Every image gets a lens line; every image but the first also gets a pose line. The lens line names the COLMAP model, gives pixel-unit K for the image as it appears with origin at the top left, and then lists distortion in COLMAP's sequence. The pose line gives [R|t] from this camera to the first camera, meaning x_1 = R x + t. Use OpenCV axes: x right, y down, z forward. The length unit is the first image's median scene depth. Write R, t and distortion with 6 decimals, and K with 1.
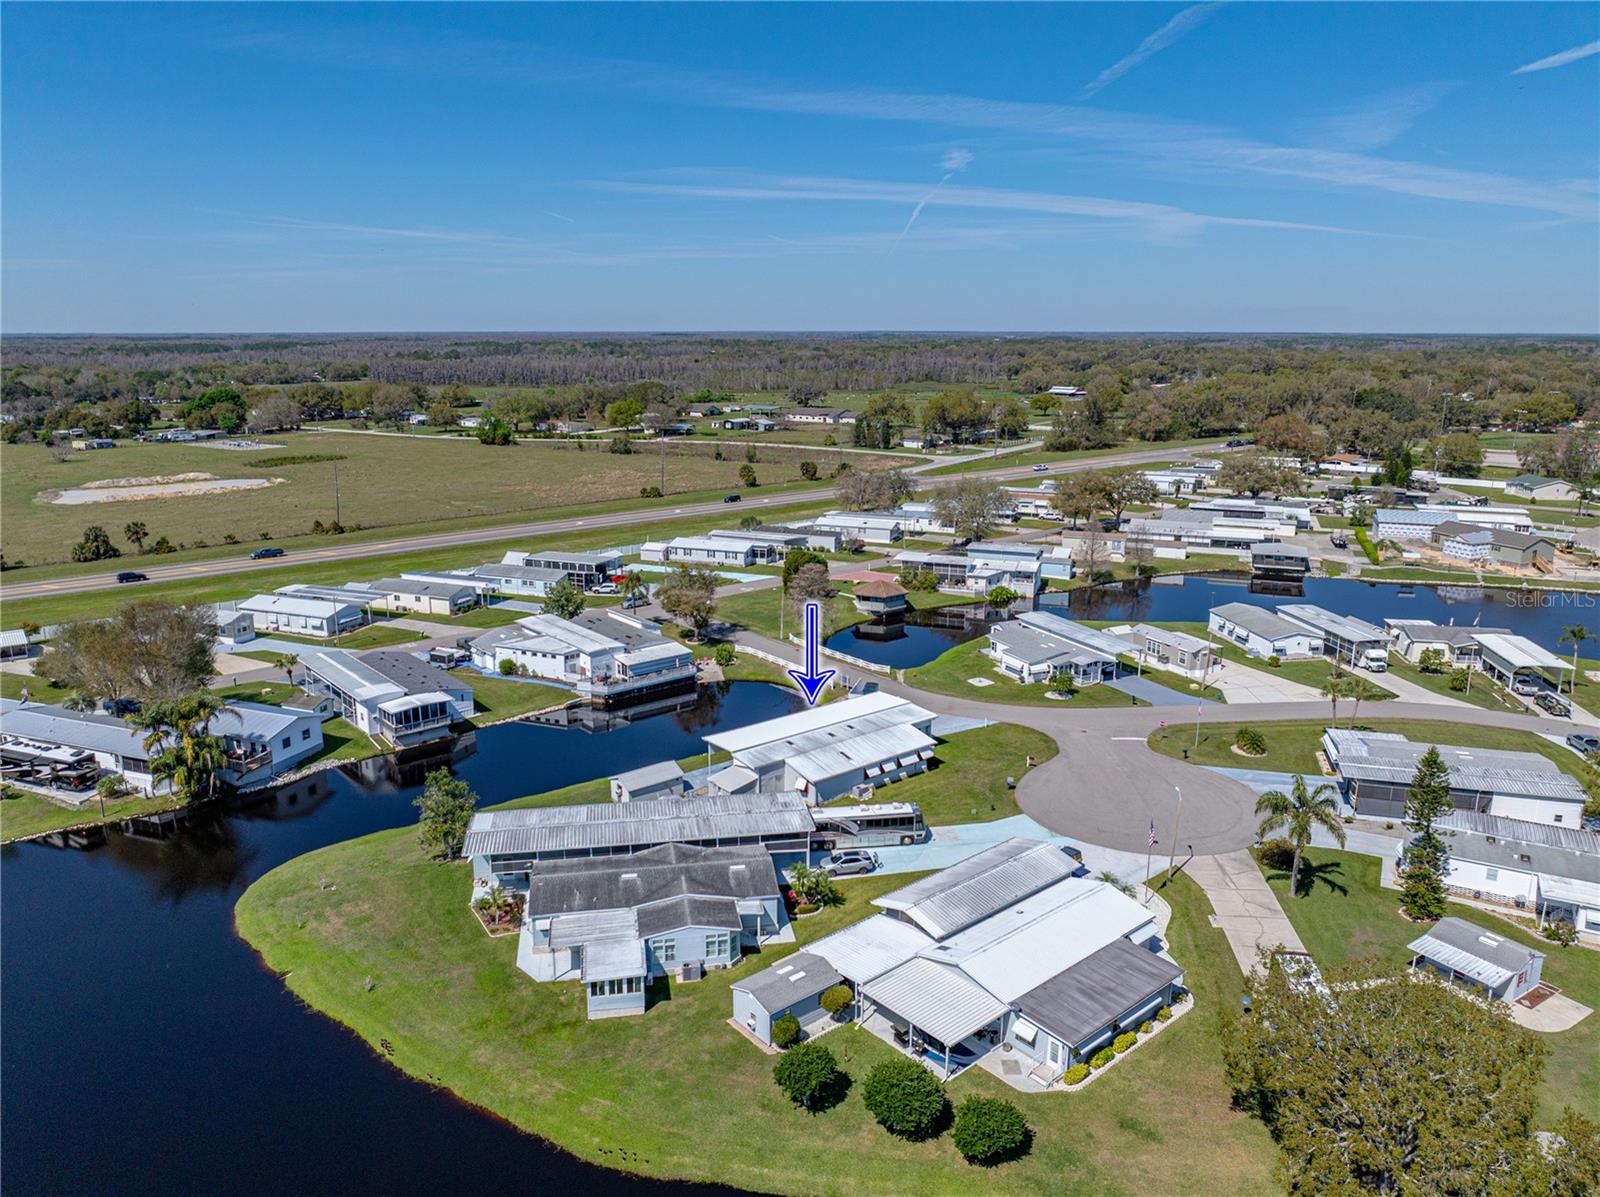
lens RADIAL K [[1133.2, 0, 795.8], [0, 1133.2, 599.0], [0, 0, 1]] dist [-0.025022, 0.006492]
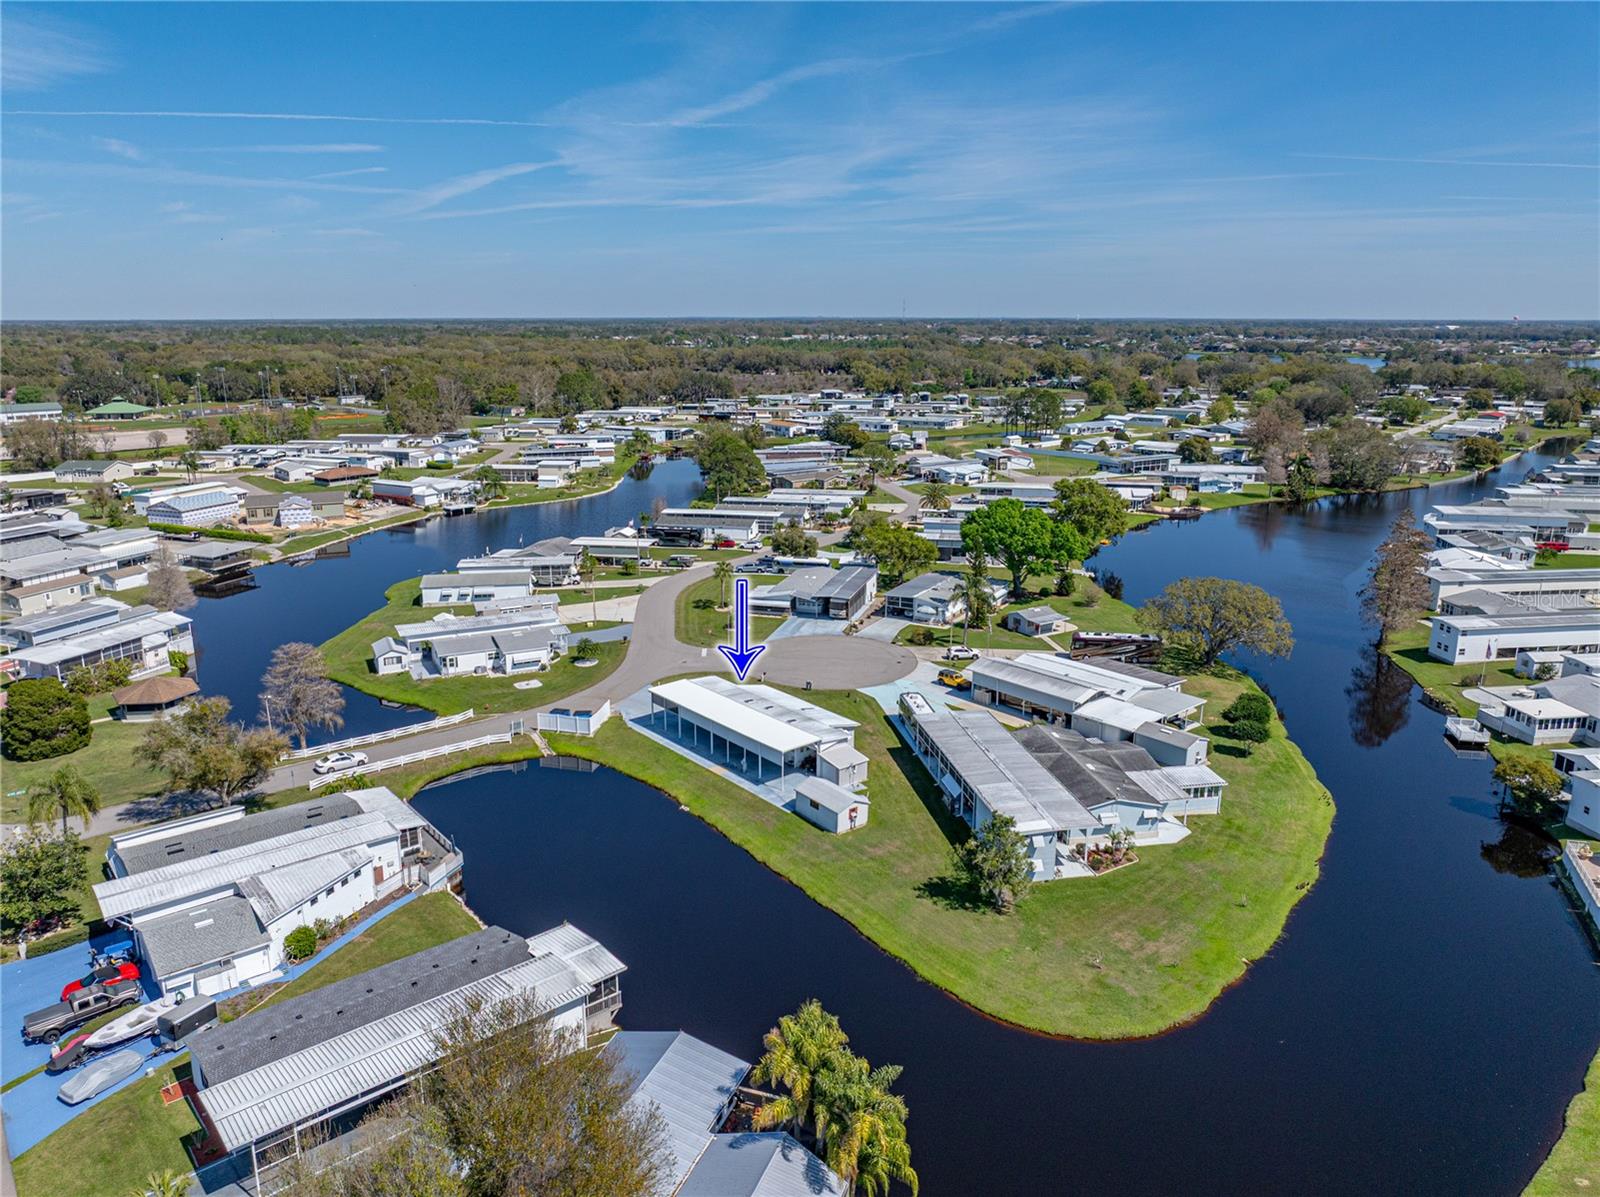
lens RADIAL K [[1149.4, 0, 793.5], [0, 1149.4, 597.2], [0, 0, 1]] dist [-0.022402, 0.007670]
pose [[-0.036516, -0.236694, 0.970898, -0.587904], [0.231849, 0.943030, 0.238621, -0.134539], [-0.972066, 0.233815, 0.020441, 0.565020]]
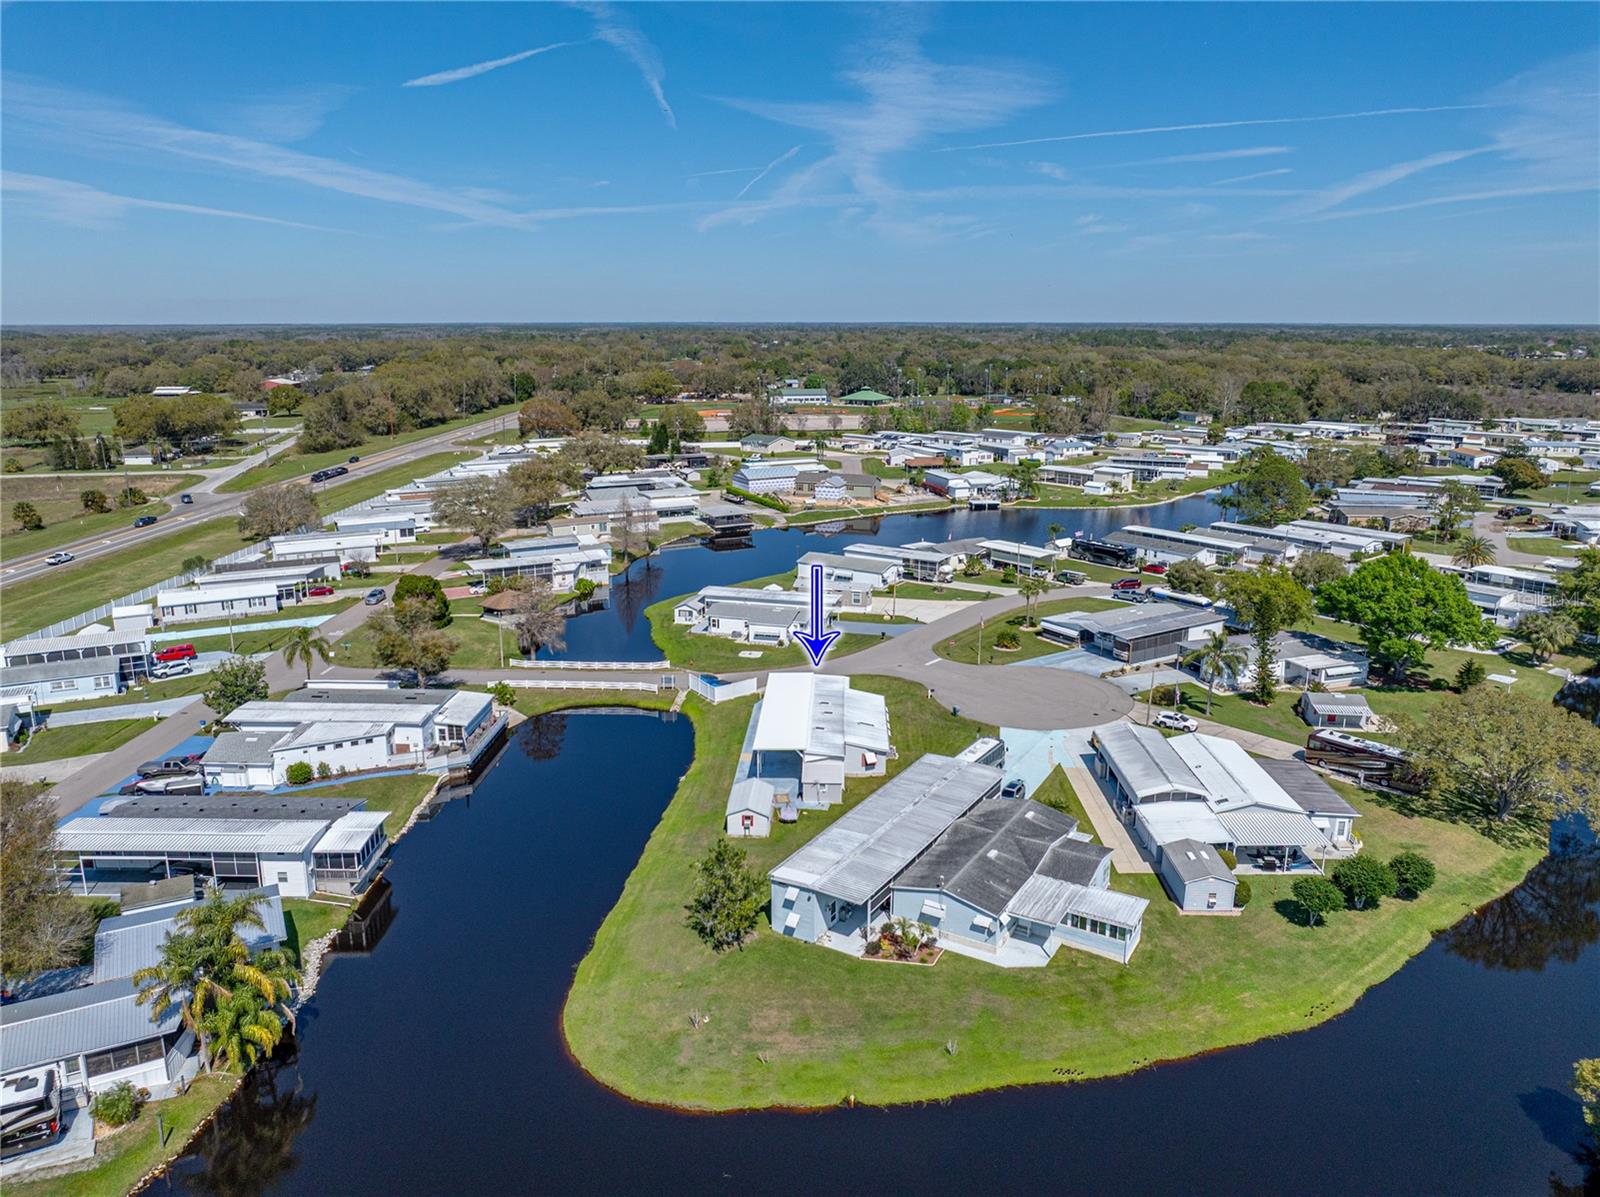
lens RADIAL K [[1149.4, 0, 793.5], [0, 1149.4, 597.2], [0, 0, 1]] dist [-0.022402, 0.007670]
pose [[0.646889, -0.177567, 0.741622, -0.451377], [0.175991, 0.981022, 0.081377, -0.044655], [-0.741998, 0.077877, 0.665863, 0.193839]]
